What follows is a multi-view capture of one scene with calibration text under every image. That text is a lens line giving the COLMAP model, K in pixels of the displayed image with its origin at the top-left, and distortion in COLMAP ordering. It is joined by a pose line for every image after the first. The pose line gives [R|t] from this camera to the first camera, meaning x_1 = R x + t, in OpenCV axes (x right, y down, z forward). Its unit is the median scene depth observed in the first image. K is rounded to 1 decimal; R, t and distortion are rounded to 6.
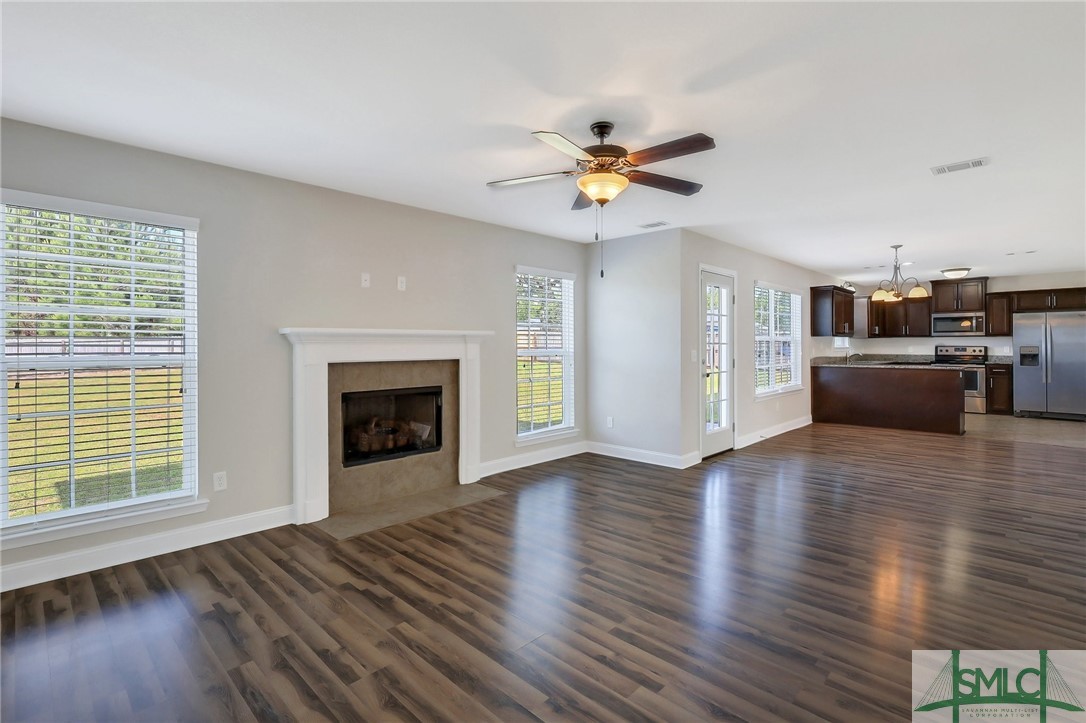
lens RADIAL K [[507.4, 0, 534.7], [0, 507.4, 343.0], [0, 0, 1]] dist [0.003175, -0.000775]
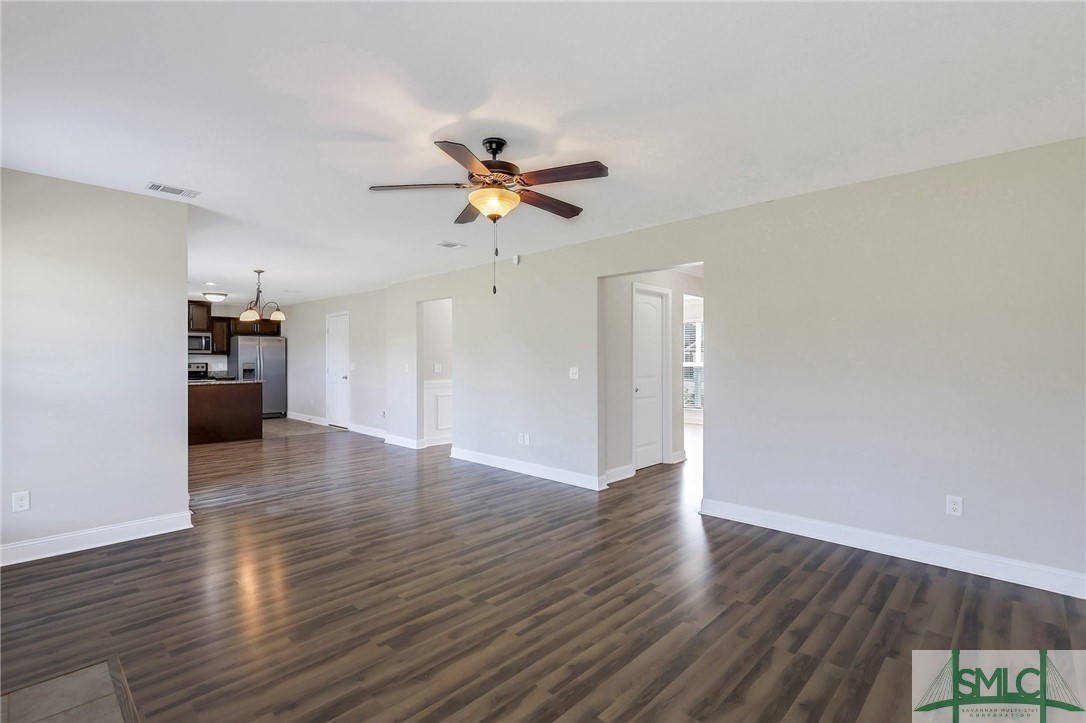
lens RADIAL K [[507.4, 0, 539.5], [0, 507.4, 365.9], [0, 0, 1]] dist [0.003175, -0.000775]
pose [[-0.016431, -0.008744, 0.999827, -0.513020], [-0.003036, 0.999958, 0.008695, 0.001983], [-0.999860, -0.002892, -0.016457, 0.549467]]
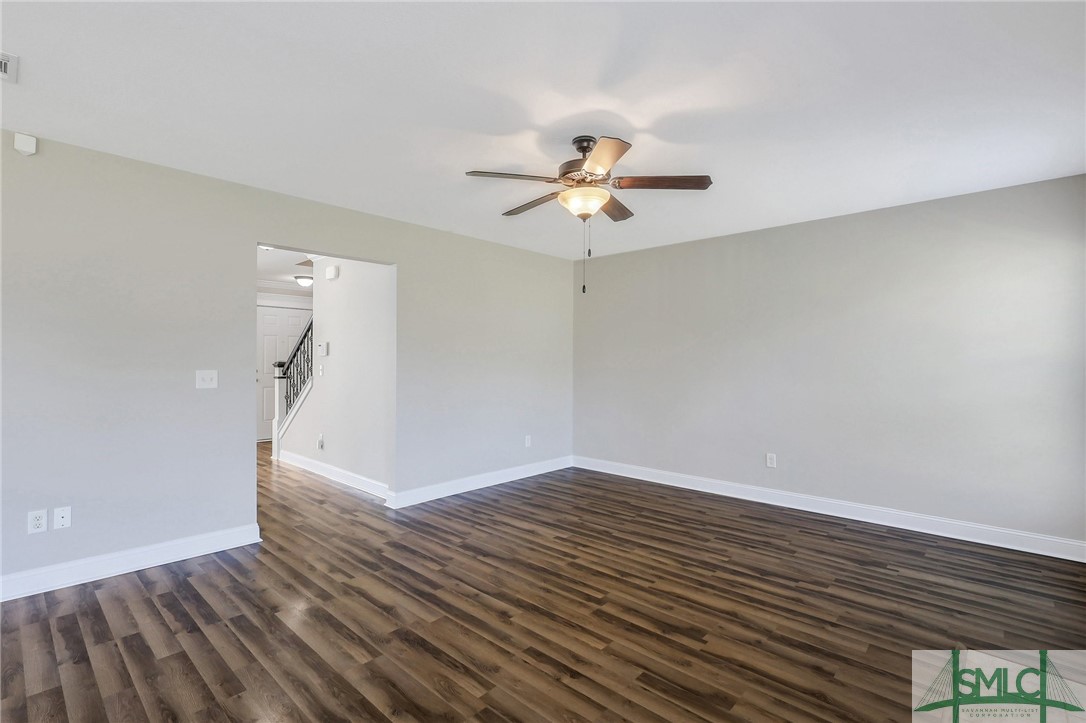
lens RADIAL K [[507.4, 0, 536.9], [0, 507.4, 364.0], [0, 0, 1]] dist [0.003175, -0.000775]
pose [[-0.999568, 0.001489, -0.029369, 0.149663], [0.001352, 0.999988, 0.004687, 0.002754], [0.029376, 0.004646, -0.999558, 1.177830]]
